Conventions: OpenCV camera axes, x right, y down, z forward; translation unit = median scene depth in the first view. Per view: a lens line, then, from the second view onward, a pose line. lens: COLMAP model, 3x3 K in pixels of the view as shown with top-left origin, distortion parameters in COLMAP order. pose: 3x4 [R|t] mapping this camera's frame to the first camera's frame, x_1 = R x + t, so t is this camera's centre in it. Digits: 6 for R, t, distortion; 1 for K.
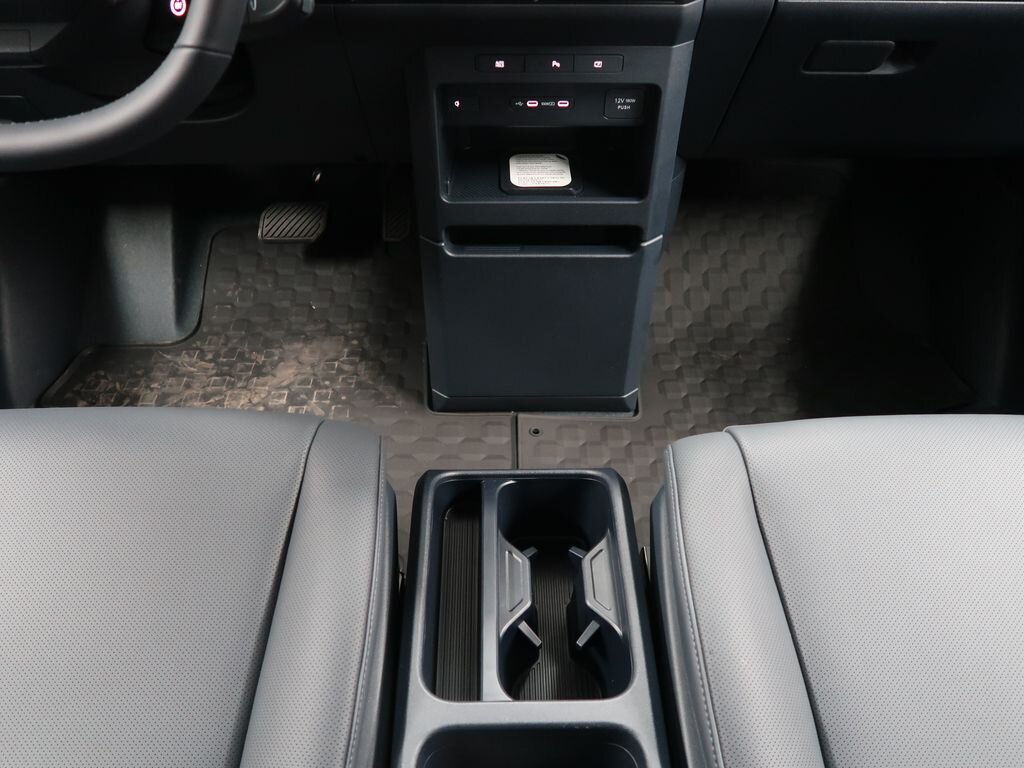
lens RADIAL K [[795.2, 0, 508.2], [0, 795.2, 383.1], [0, 0, 1]] dist [-0.010727, 0.010960]
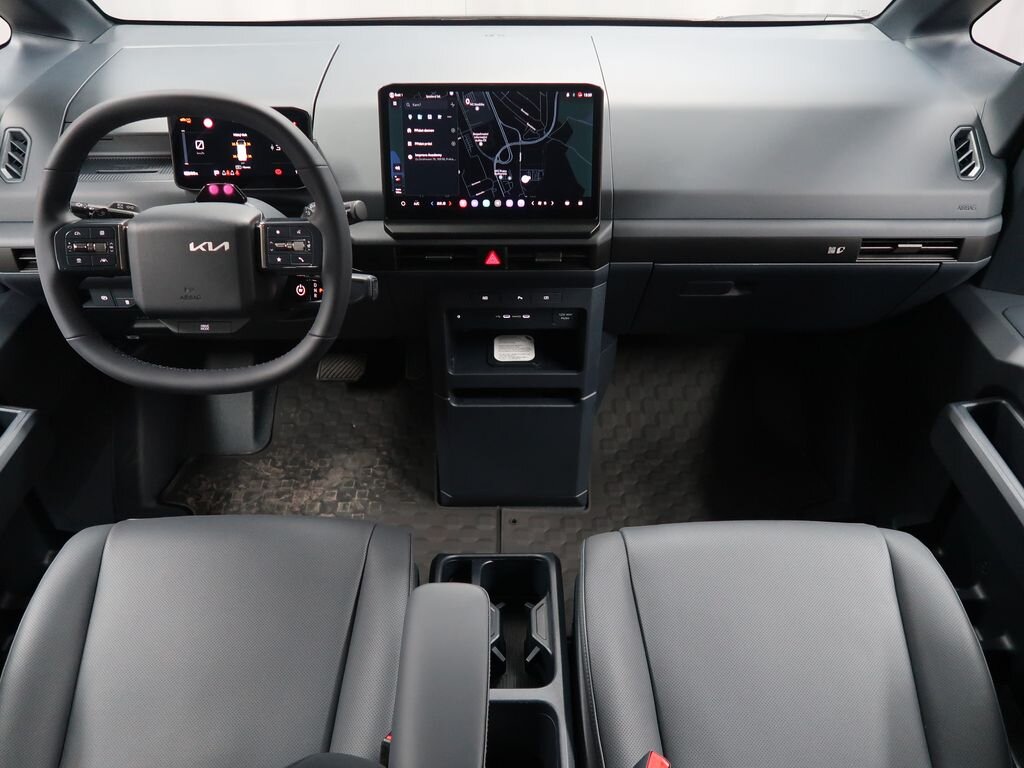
lens RADIAL K [[795.2, 0, 510.4], [0, 795.2, 383.8], [0, 0, 1]] dist [-0.010727, 0.010960]
pose [[0.999988, 0.001888, -0.004525, 0.033295], [-0.002226, 0.997115, -0.075877, -0.073427], [0.004368, 0.075886, 0.997107, -0.412509]]
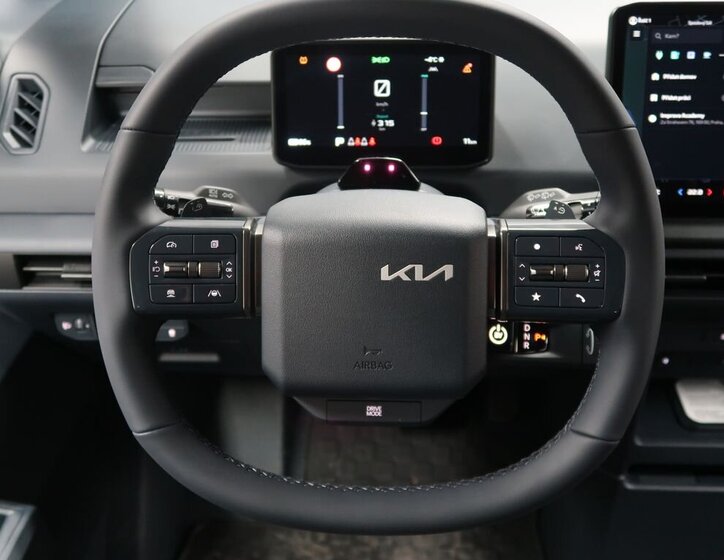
lens RADIAL K [[779.4, 0, 364.3], [0, 779.4, 280.2], [0, 0, 1]] dist [0.006728, 0.000000]
pose [[0.998598, 0.015475, -0.050630, -0.297668], [-0.023846, 0.985299, -0.169166, -0.201981], [0.047268, 0.170136, 0.984286, -0.022147]]
